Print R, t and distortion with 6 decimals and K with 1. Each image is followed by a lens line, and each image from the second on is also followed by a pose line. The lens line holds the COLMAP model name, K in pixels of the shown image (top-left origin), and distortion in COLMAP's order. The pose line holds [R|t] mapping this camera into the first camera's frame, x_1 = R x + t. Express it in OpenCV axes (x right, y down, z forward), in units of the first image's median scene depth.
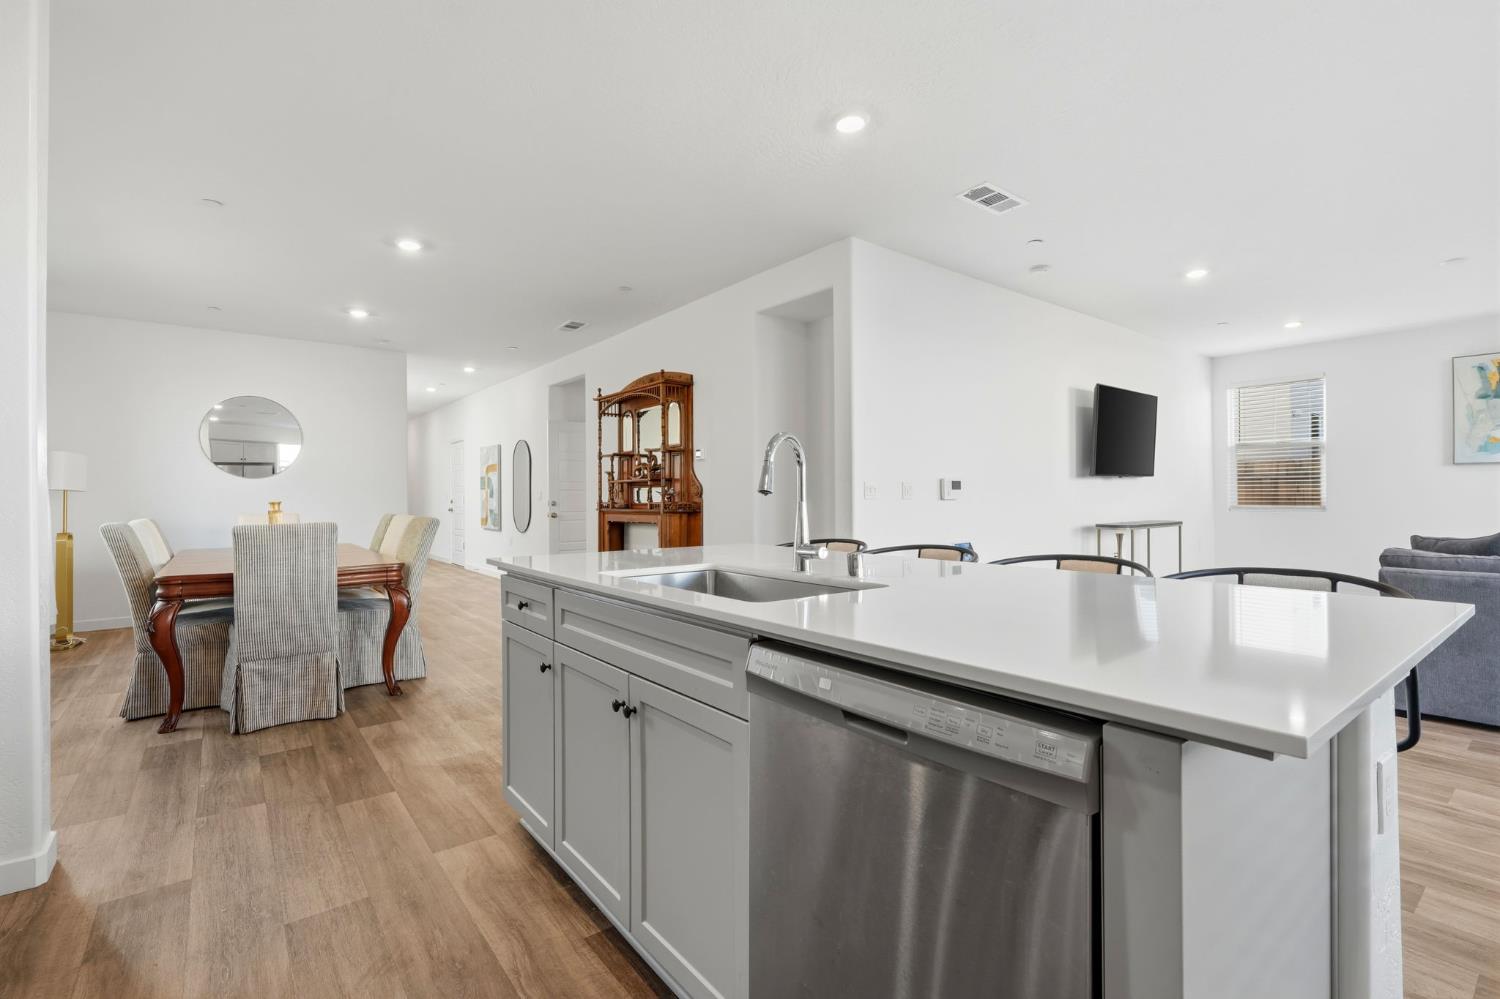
lens RADIAL K [[674.8, 0, 737.7], [0, 674.8, 491.0], [0, 0, 1]] dist [0.002502, 0.000206]
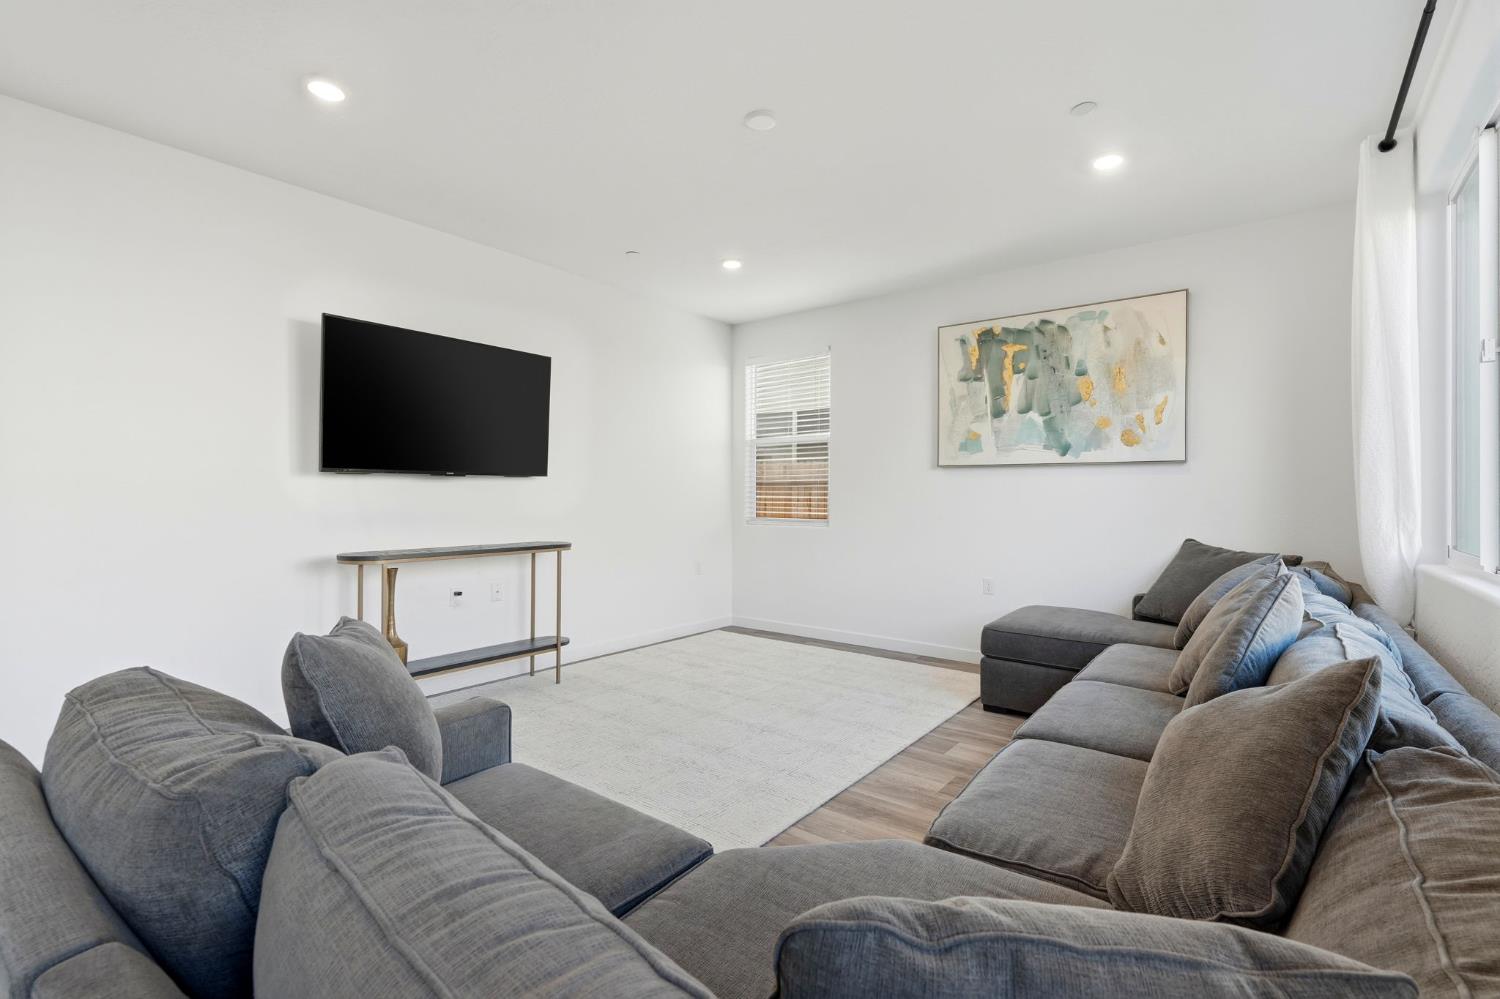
lens RADIAL K [[669.0, 0, 750.3], [0, 669.0, 495.8], [0, 0, 1]] dist [-0.002702, 0.000391]
pose [[0.969852, 0.010199, 0.243483, 0.744074], [-0.012407, 0.999895, 0.007533, -0.010777], [-0.243380, -0.010327, 0.969876, 0.354108]]
